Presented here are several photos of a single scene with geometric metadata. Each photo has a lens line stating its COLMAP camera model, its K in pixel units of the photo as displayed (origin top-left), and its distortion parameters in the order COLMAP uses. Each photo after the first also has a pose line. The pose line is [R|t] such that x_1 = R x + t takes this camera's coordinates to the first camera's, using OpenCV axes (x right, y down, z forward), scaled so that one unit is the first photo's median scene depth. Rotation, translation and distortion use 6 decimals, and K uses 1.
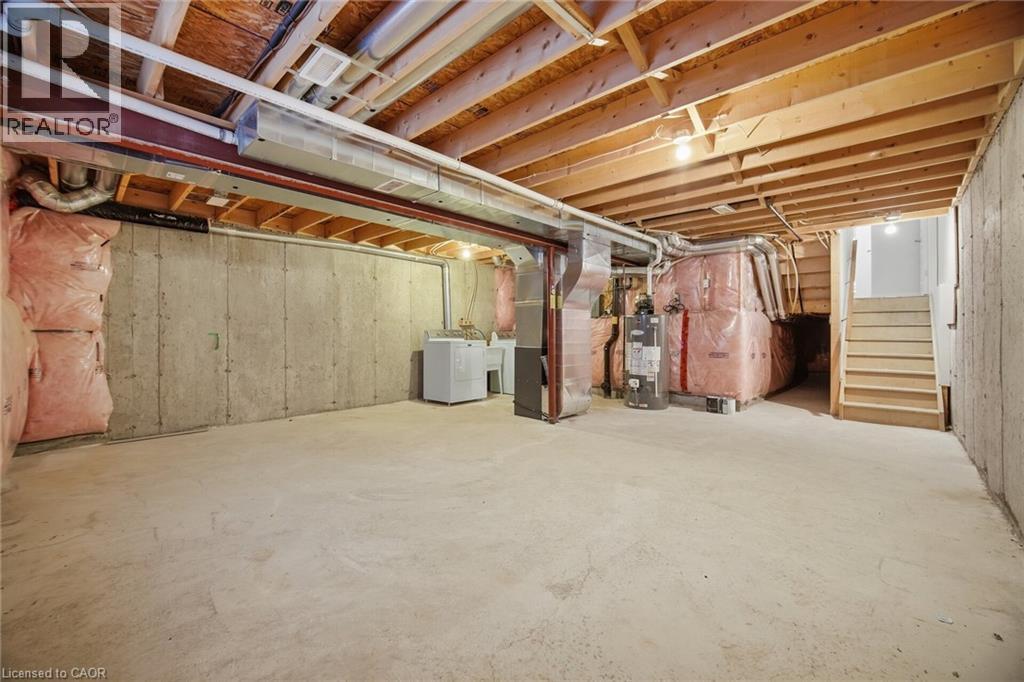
lens RADIAL K [[416.7, 0, 503.3], [0, 416.7, 332.1], [0, 0, 1]] dist [-0.006287, 0.000364]
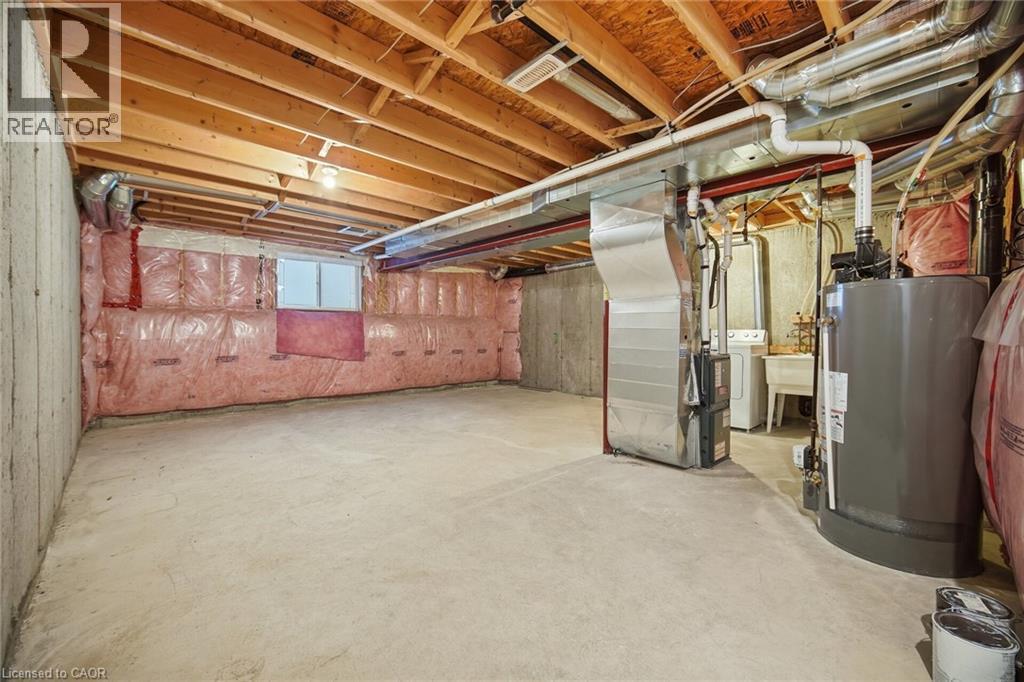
lens RADIAL K [[416.7, 0, 509.2], [0, 416.7, 337.8], [0, 0, 1]] dist [-0.006287, 0.000364]
pose [[-0.062729, 0.011190, -0.997968, 1.058437], [-0.002073, 0.999934, 0.011342, 0.002700], [0.998028, 0.002780, -0.062702, 1.046118]]
